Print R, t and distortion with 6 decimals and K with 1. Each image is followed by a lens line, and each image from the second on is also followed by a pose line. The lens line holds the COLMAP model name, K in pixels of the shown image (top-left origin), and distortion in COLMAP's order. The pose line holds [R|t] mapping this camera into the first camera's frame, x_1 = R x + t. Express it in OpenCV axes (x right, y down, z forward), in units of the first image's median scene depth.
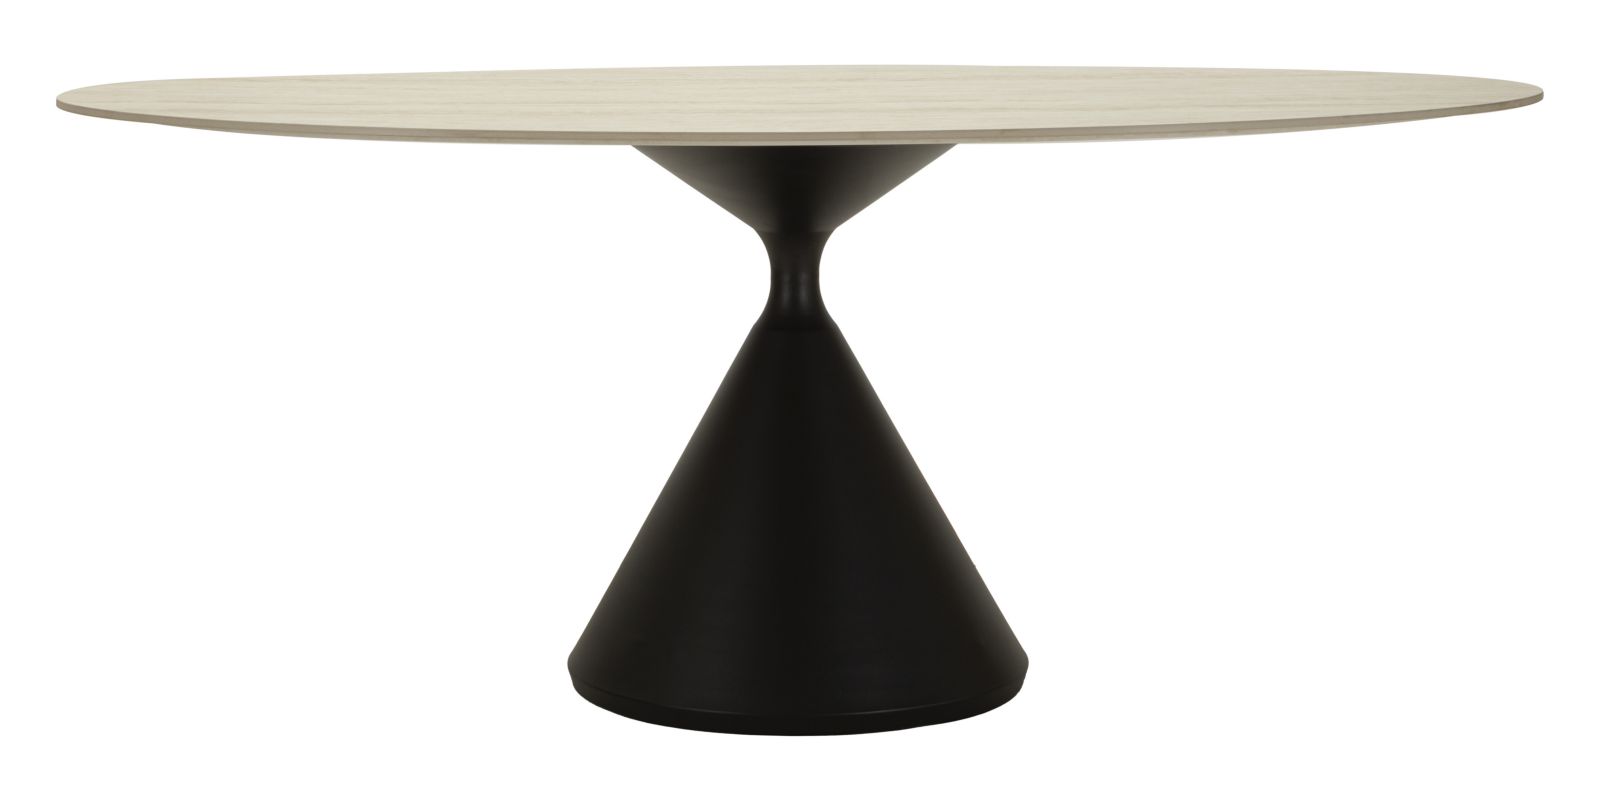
lens RADIAL K [[3919.8, 0, 800.1], [0, 3919.8, 393.6], [0, 0, 1]] dist [0.023455, 0.000000]
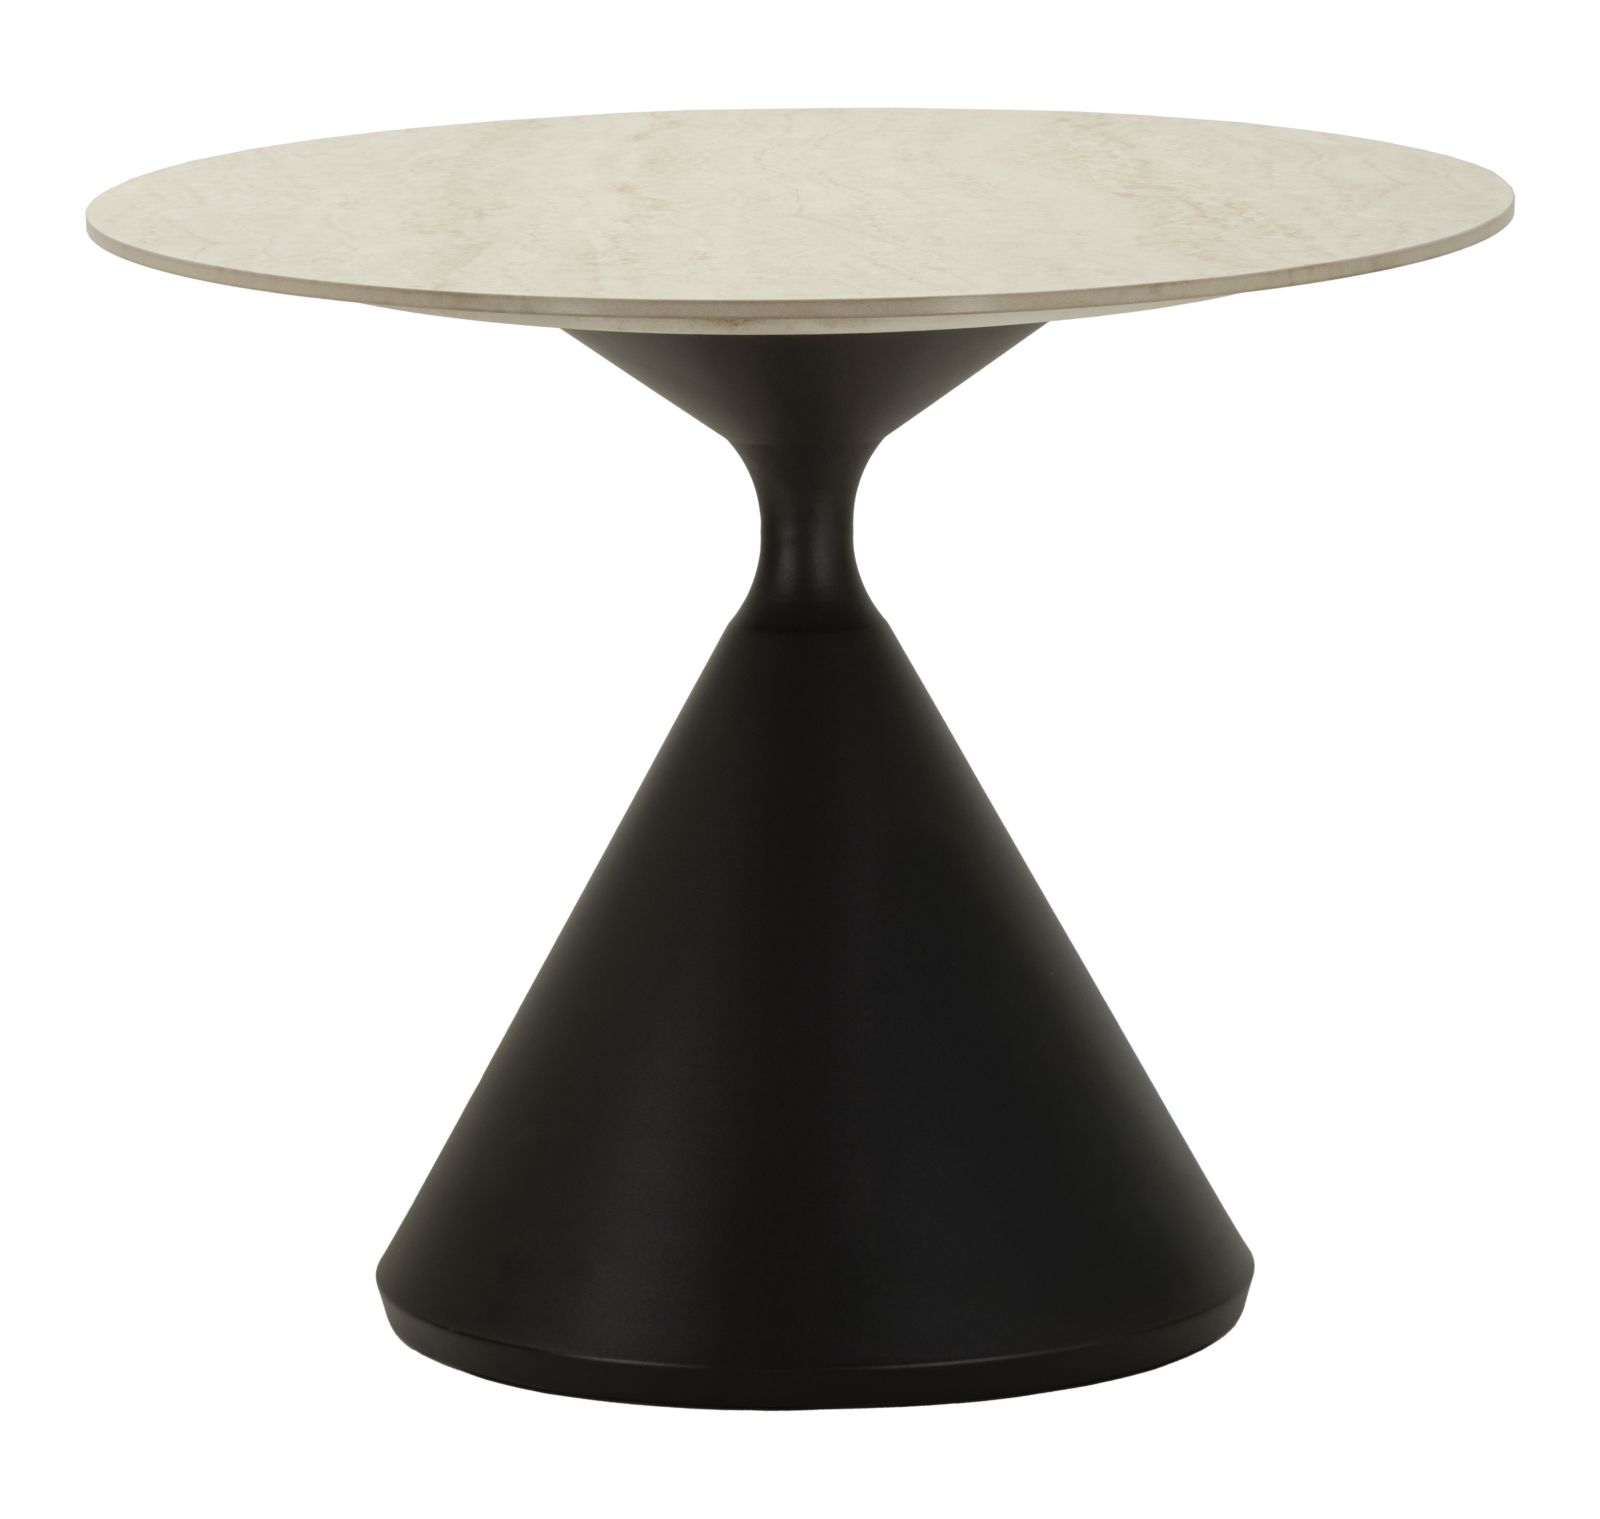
lens RADIAL K [[4311.0, 0, 799.9], [0, 4311.0, 758.4], [0, 0, 1]] dist [-0.004501, 0.000000]
pose [[0.999965, -0.007703, -0.003328, -0.000362], [0.007789, 0.999613, 0.026703, -0.014219], [0.003121, -0.026728, 0.999638, 0.406718]]
